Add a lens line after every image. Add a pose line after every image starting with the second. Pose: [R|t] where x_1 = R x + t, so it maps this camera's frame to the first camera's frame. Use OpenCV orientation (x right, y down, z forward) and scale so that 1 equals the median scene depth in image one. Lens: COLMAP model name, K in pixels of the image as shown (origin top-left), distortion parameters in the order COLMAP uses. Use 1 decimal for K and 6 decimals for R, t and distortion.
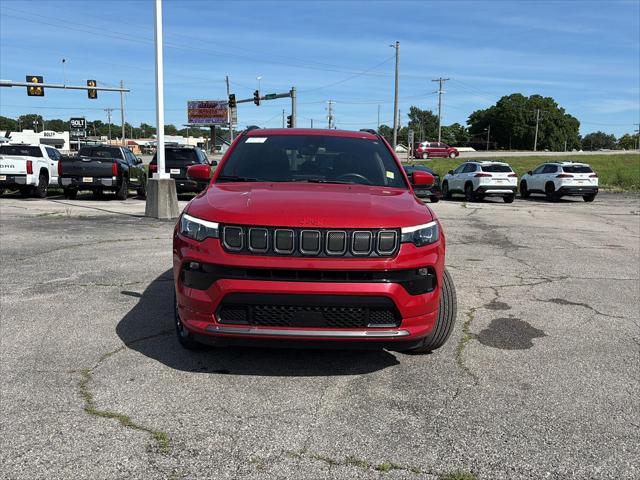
lens RADIAL K [[620.7, 0, 317.3], [0, 620.7, 239.8], [0, 0, 1]] dist [0.031608, -0.024129]
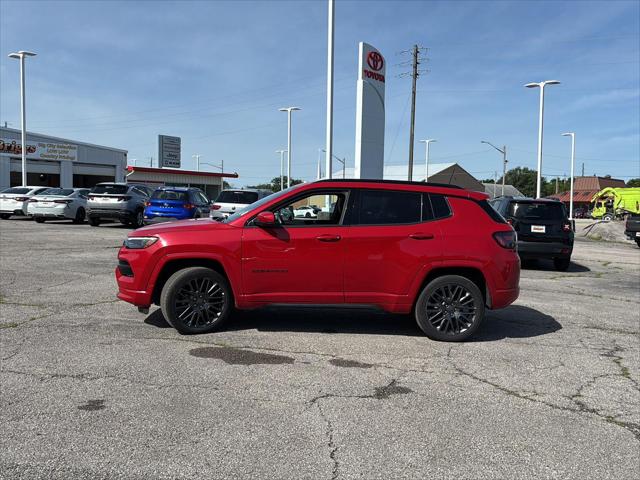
lens RADIAL K [[618.6, 0, 320.0], [0, 618.6, 240.0], [0, 0, 1]] dist [0.088452, -0.193648]
pose [[0.014407, 0.035585, -0.999263, 0.356844], [-0.152176, 0.987803, 0.032983, -0.028245], [0.988248, 0.151589, 0.019646, 0.277152]]
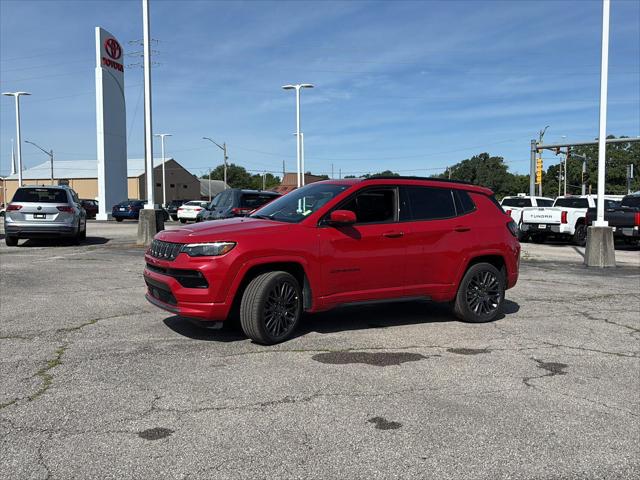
lens RADIAL K [[618.6, 0, 320.0], [0, 618.6, 240.0], [0, 0, 1]] dist [0.088452, -0.193648]
pose [[0.475501, 0.030448, -0.879188, 0.306643], [-0.106003, 0.994102, -0.022903, -0.004937], [0.873305, 0.104087, 0.475924, 0.100818]]
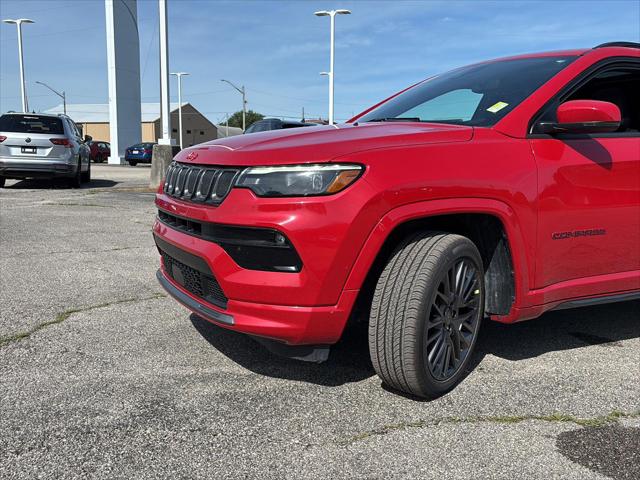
lens RADIAL K [[620.7, 0, 317.3], [0, 620.7, 239.8], [0, 0, 1]] dist [0.031608, -0.024129]
pose [[0.449405, 0.107097, -0.886885, 0.142749], [-0.122629, 0.990785, 0.057504, 0.002296], [0.884871, 0.082915, 0.458397, 0.140303]]
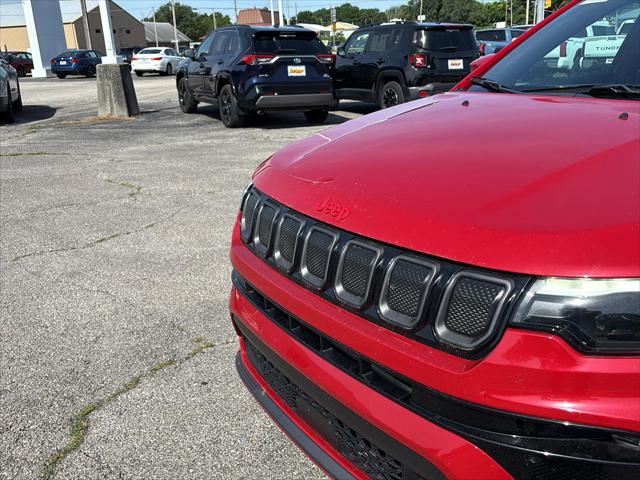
lens RADIAL K [[620.7, 0, 317.3], [0, 620.7, 239.8], [0, 0, 1]] dist [0.031608, -0.024129]
pose [[0.536631, 0.211083, -0.816989, 0.058730], [-0.054976, 0.974895, 0.215771, -0.017563], [0.842024, -0.070874, 0.534763, 0.137612]]
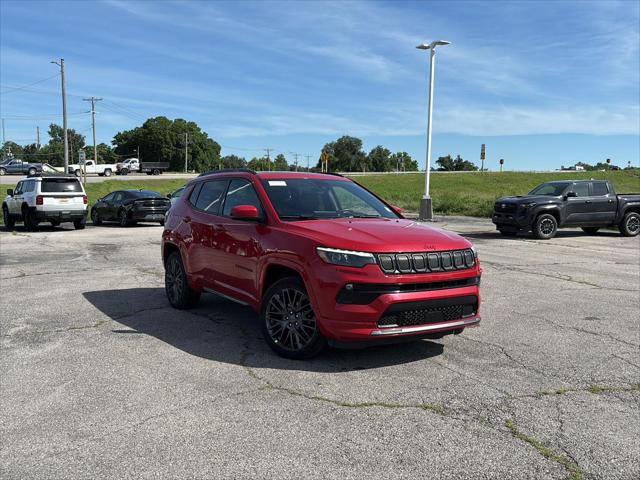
lens RADIAL K [[620.7, 0, 317.3], [0, 620.7, 239.8], [0, 0, 1]] dist [0.031608, -0.024129]
pose [[0.844683, -0.054405, 0.532495, -0.175380], [0.071243, 0.997397, -0.011107, -0.008812], [-0.530505, 0.047319, 0.846360, -0.010222]]
